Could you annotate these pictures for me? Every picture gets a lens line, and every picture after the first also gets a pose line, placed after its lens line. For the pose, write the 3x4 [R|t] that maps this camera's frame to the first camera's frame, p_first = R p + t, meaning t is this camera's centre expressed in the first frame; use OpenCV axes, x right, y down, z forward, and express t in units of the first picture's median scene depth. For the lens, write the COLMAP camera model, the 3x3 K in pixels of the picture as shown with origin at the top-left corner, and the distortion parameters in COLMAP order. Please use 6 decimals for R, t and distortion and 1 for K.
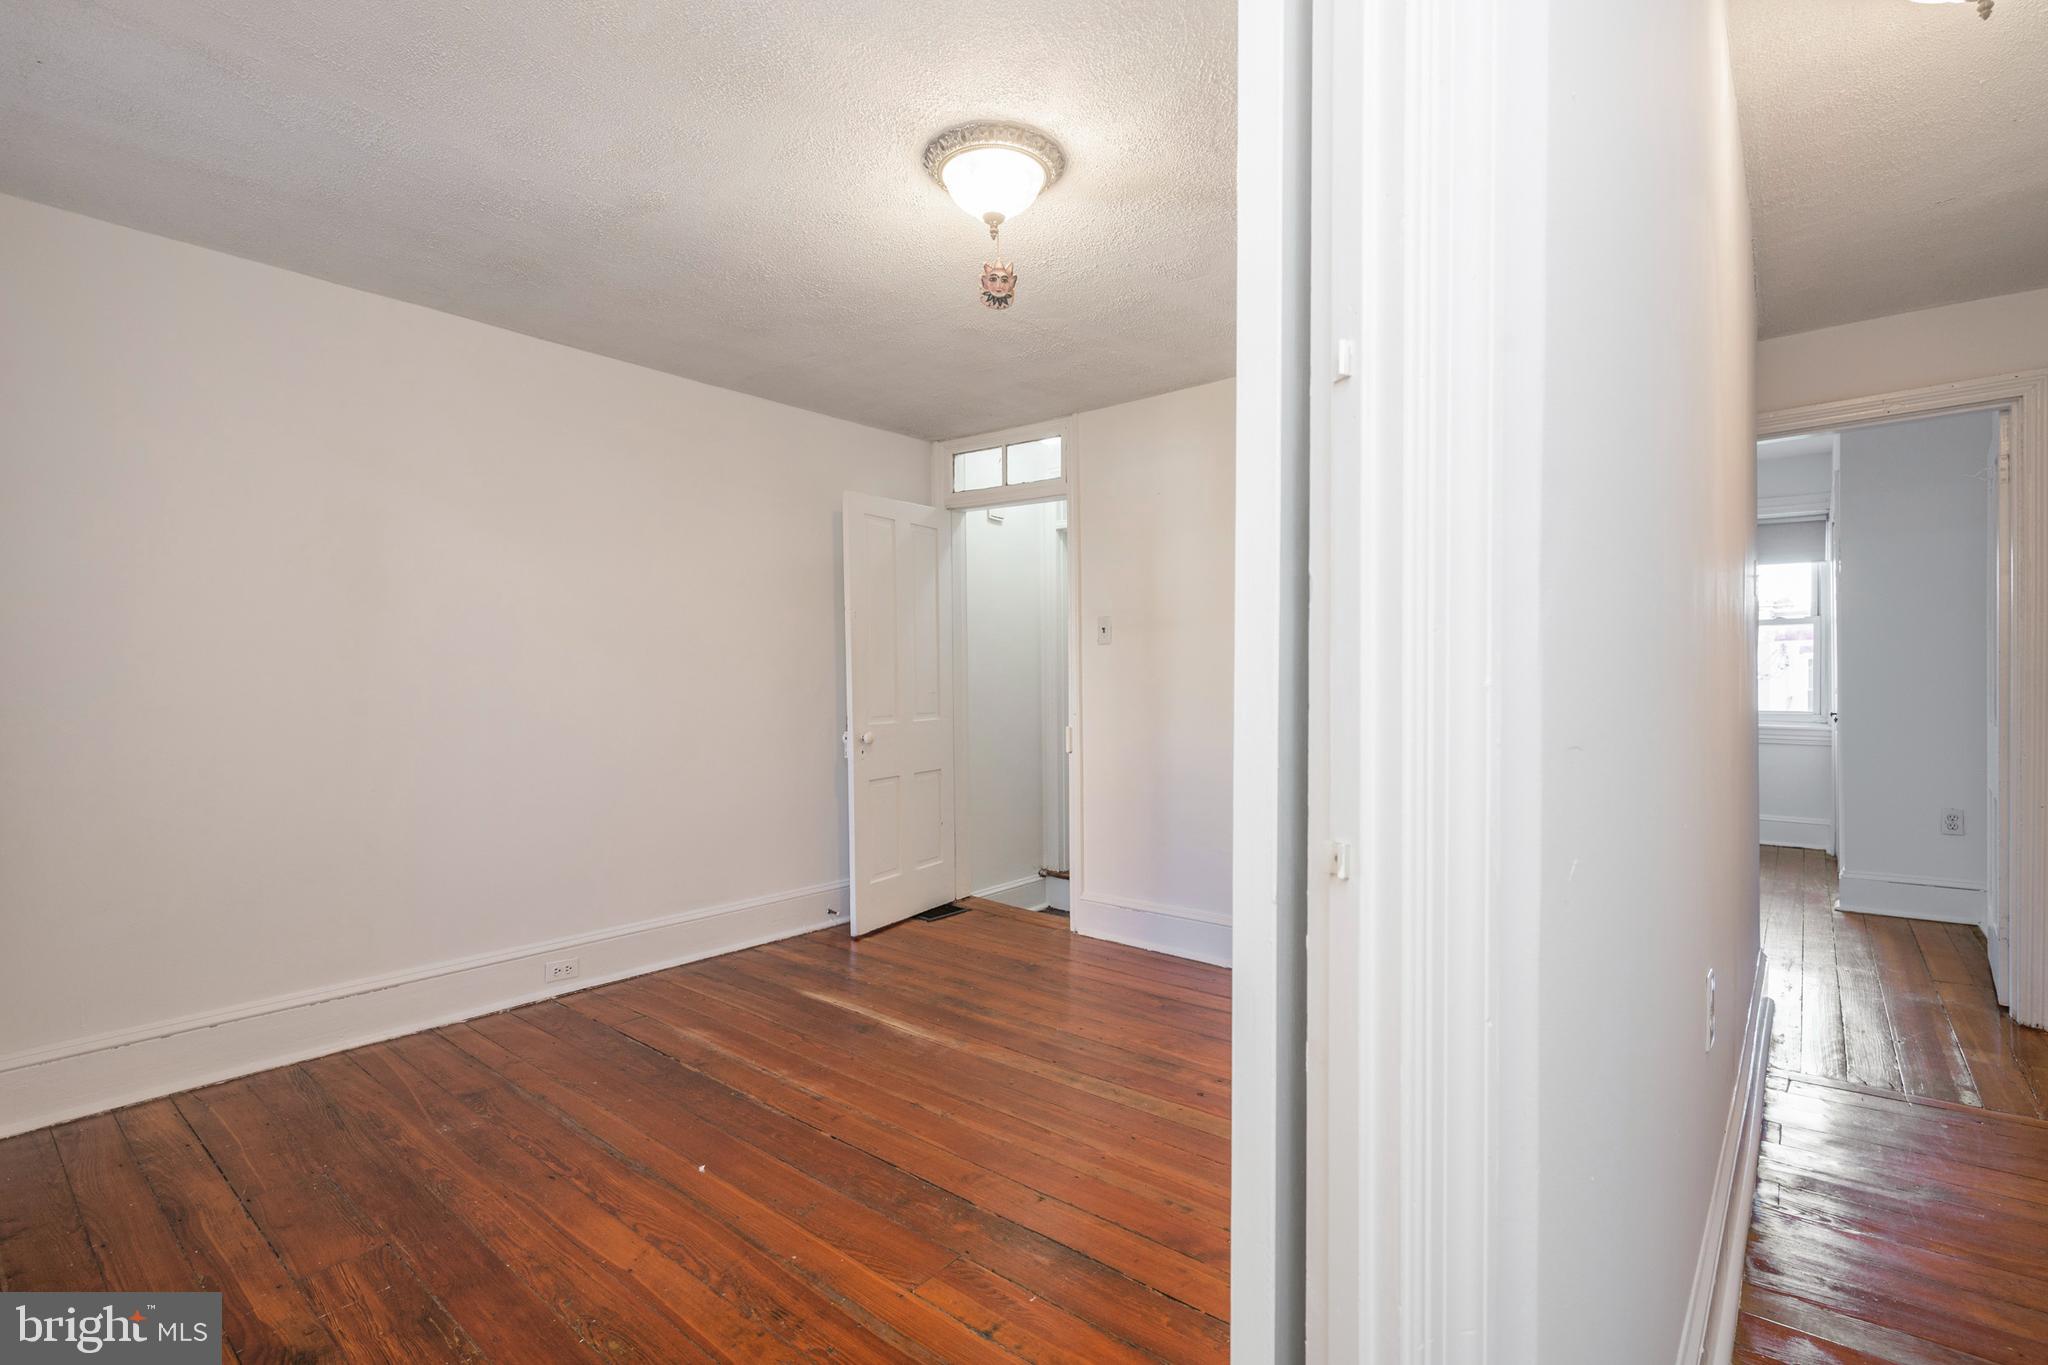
lens RADIAL K [[942.2, 0, 1018.0], [0, 942.2, 688.0], [0, 0, 1]] dist [0.014281, -0.002466]
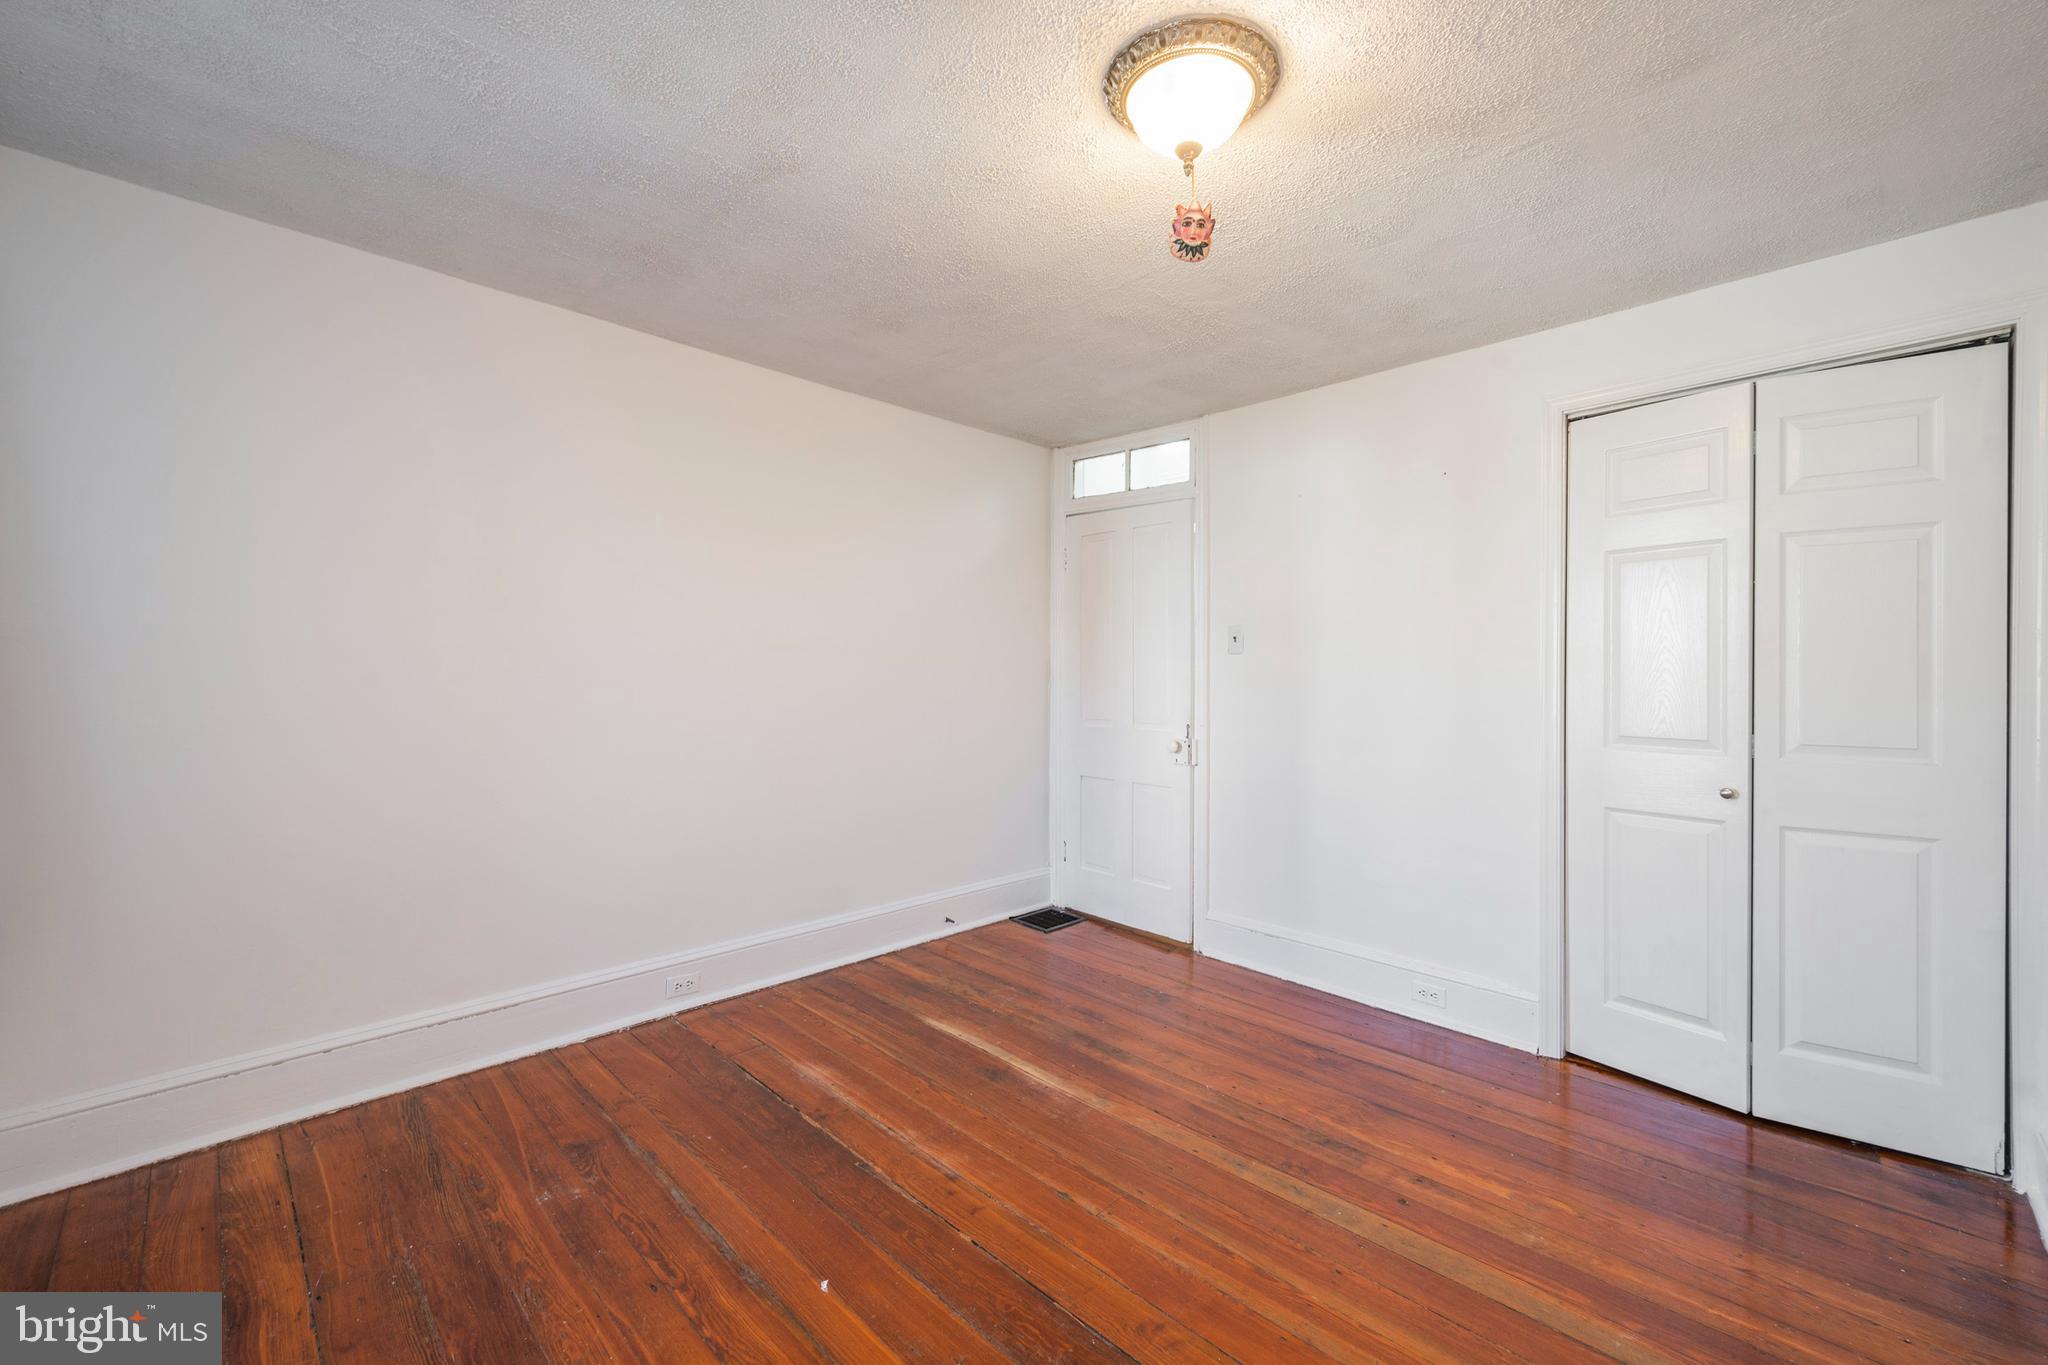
lens RADIAL K [[827.8, 0, 1017.1], [0, 827.8, 669.3], [0, 0, 1]] dist [0.015855, -0.003488]
pose [[0.995969, 0.012073, -0.088877, -0.080280], [-0.013119, 0.999851, -0.011194, -0.027190], [0.088729, 0.012315, 0.995980, 0.208059]]
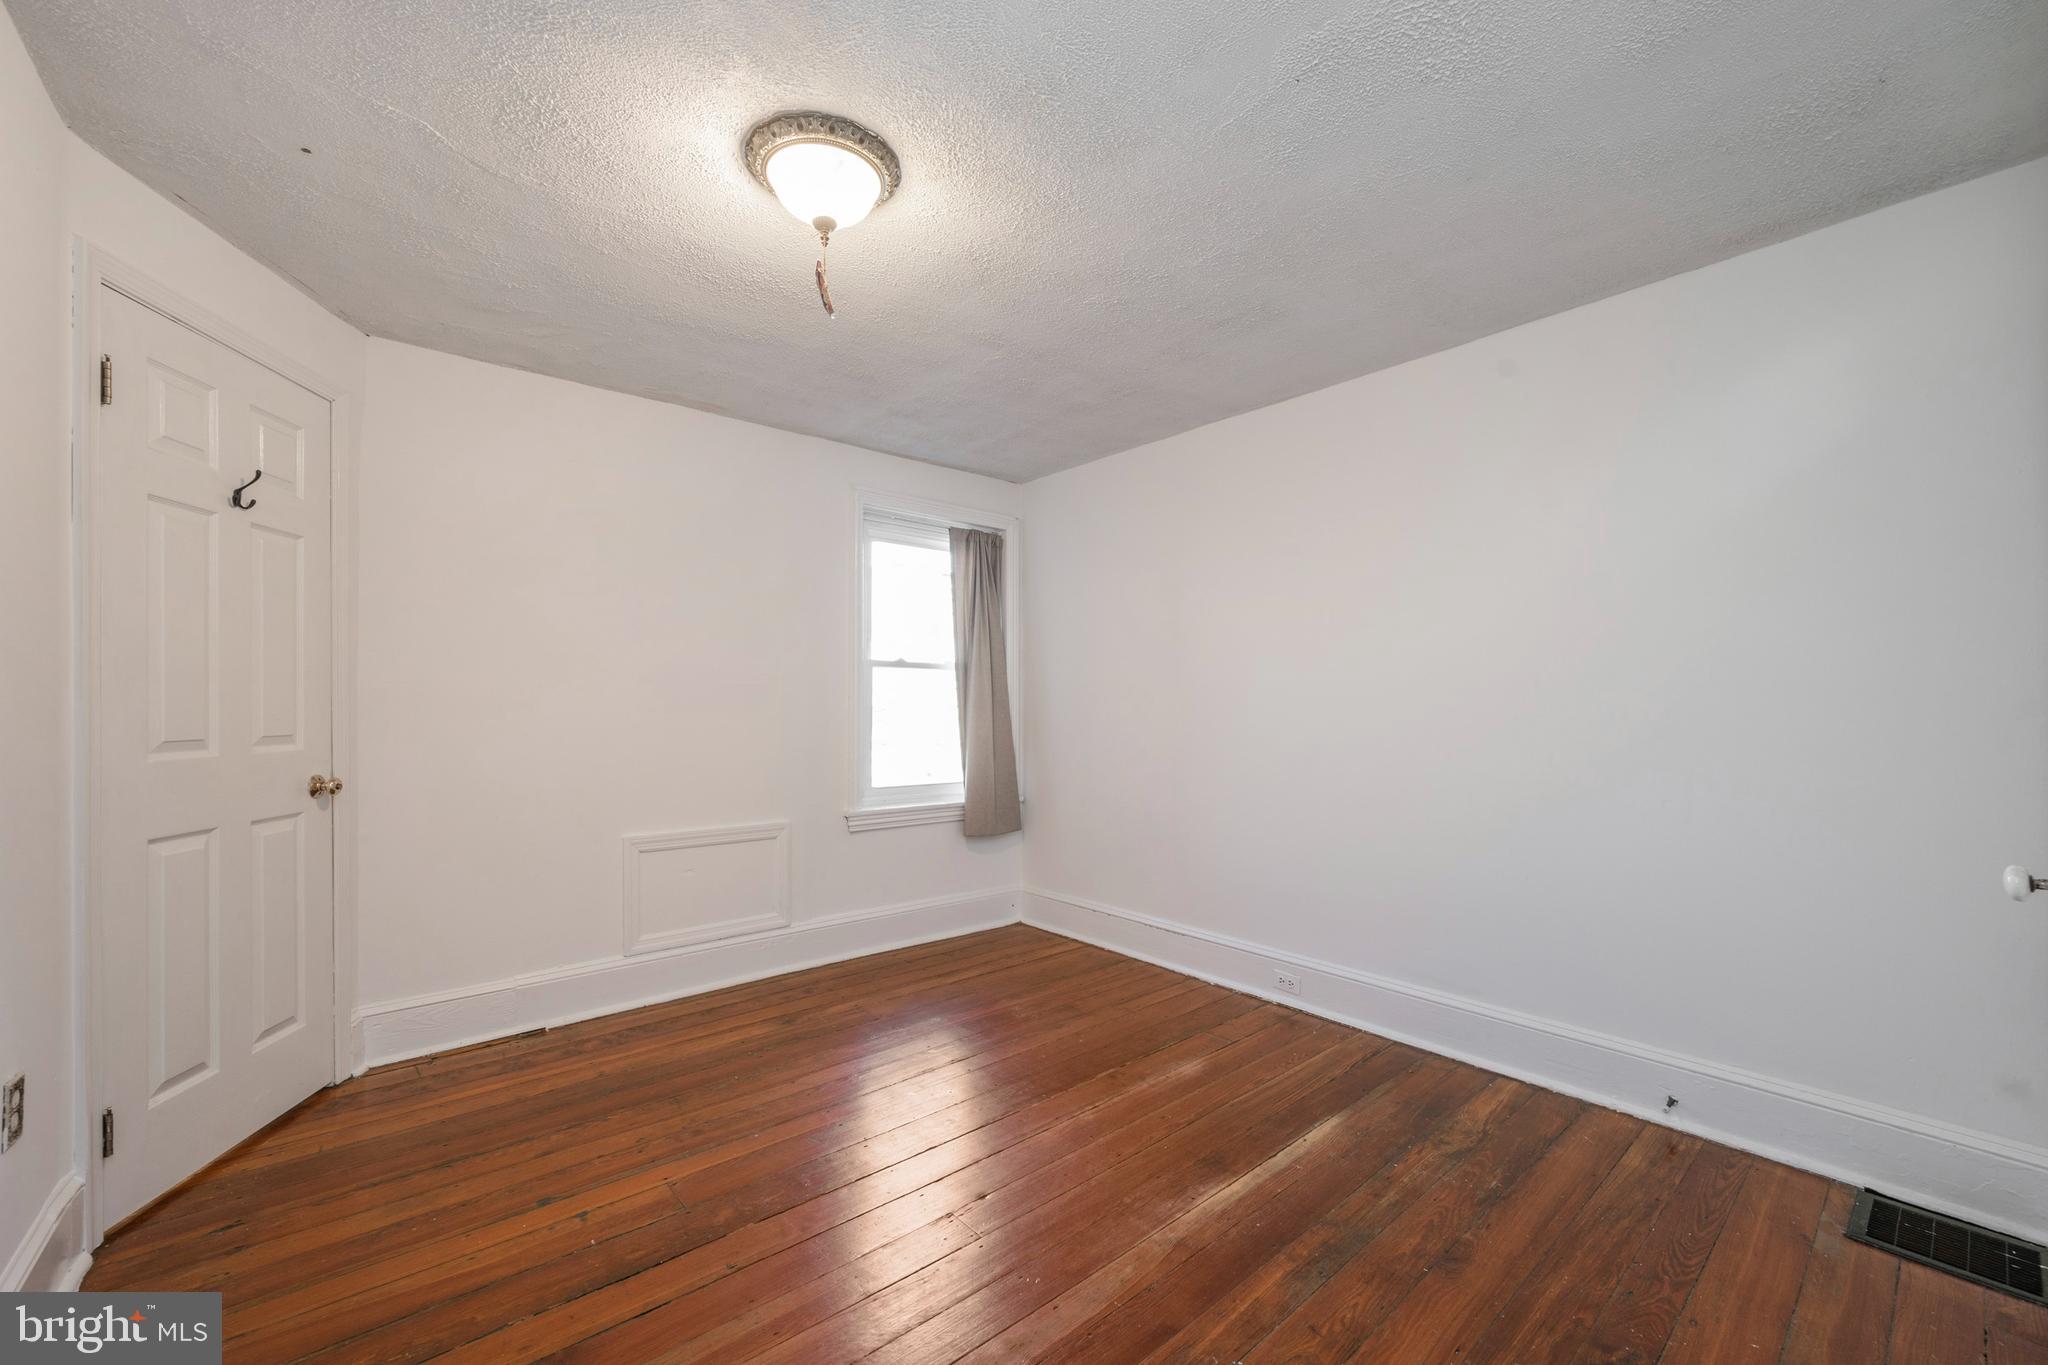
lens RADIAL K [[827.8, 0, 1039.4], [0, 827.8, 691.9], [0, 0, 1]] dist [0.015855, -0.003488]
pose [[-0.161203, -0.012014, -0.986848, 0.593300], [-0.005292, 0.999922, -0.011309, -0.020928], [0.986907, 0.003399, -0.161254, 1.055823]]
